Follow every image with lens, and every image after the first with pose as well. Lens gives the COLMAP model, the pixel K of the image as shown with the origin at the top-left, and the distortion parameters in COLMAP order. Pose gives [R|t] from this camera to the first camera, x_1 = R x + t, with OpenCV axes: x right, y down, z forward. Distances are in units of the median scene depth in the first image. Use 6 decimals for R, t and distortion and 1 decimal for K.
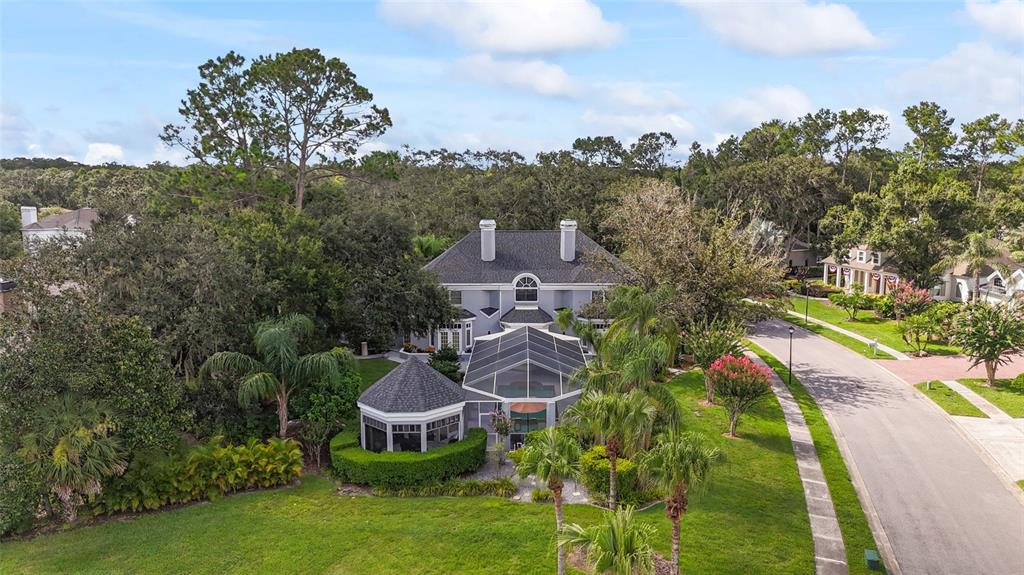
lens RADIAL K [[757.9, 0, 509.2], [0, 757.9, 279.1], [0, 0, 1]] dist [0.034196, -0.026319]
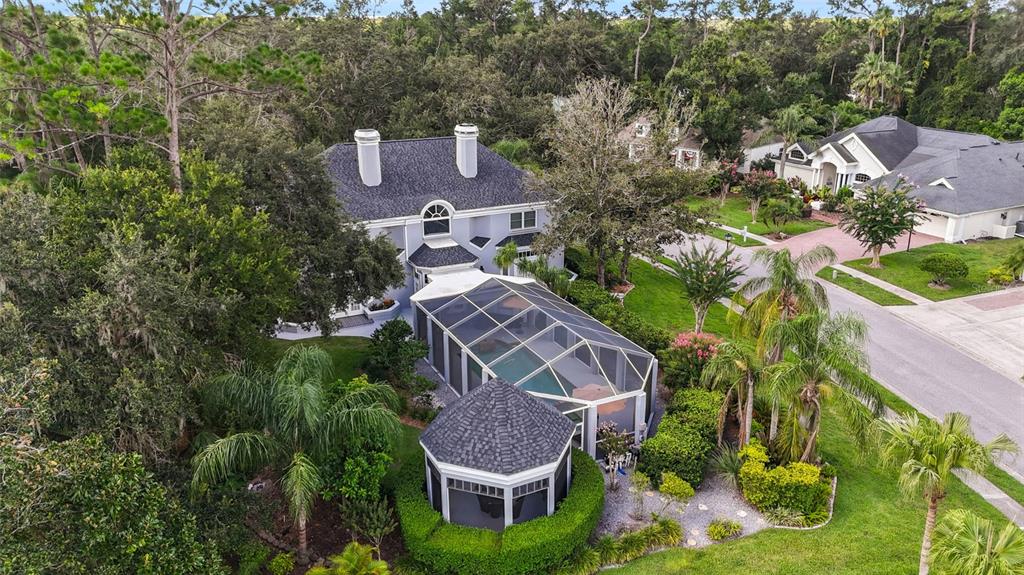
lens RADIAL K [[757.9, 0, 512.6], [0, 757.9, 280.8], [0, 0, 1]] dist [0.034196, -0.026319]
pose [[0.889731, -0.147390, 0.432036, -0.261635], [0.061908, 0.976656, 0.205696, -0.083787], [-0.452268, -0.156268, 0.878085, 0.257105]]
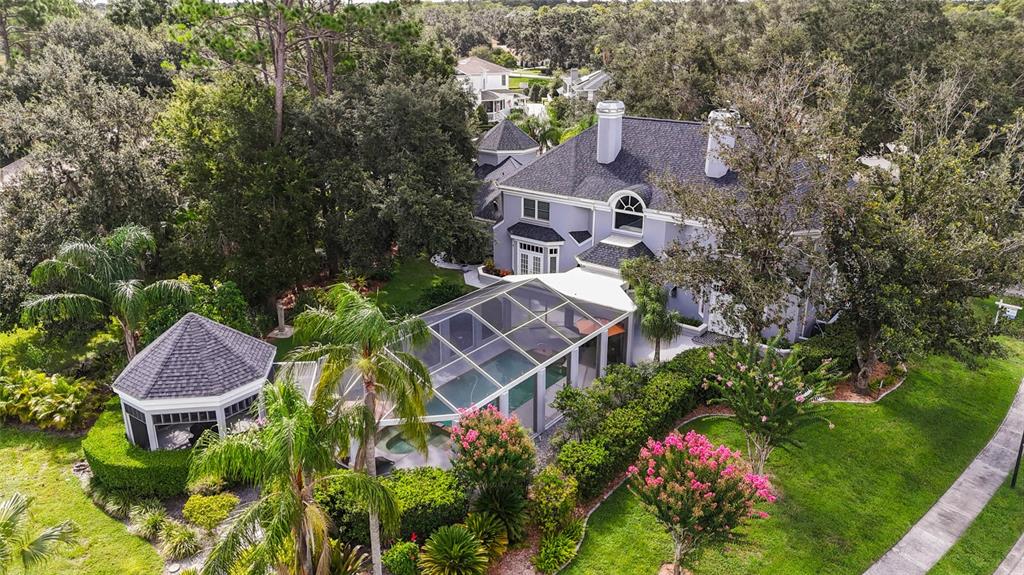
lens RADIAL K [[757.9, 0, 512.2], [0, 757.9, 288.0], [0, 0, 1]] dist [0.034196, -0.026319]
pose [[0.850097, 0.191365, -0.490626, 0.282331], [-0.091221, 0.971066, 0.220701, -0.063030], [0.518665, -0.142862, 0.842957, 0.366538]]
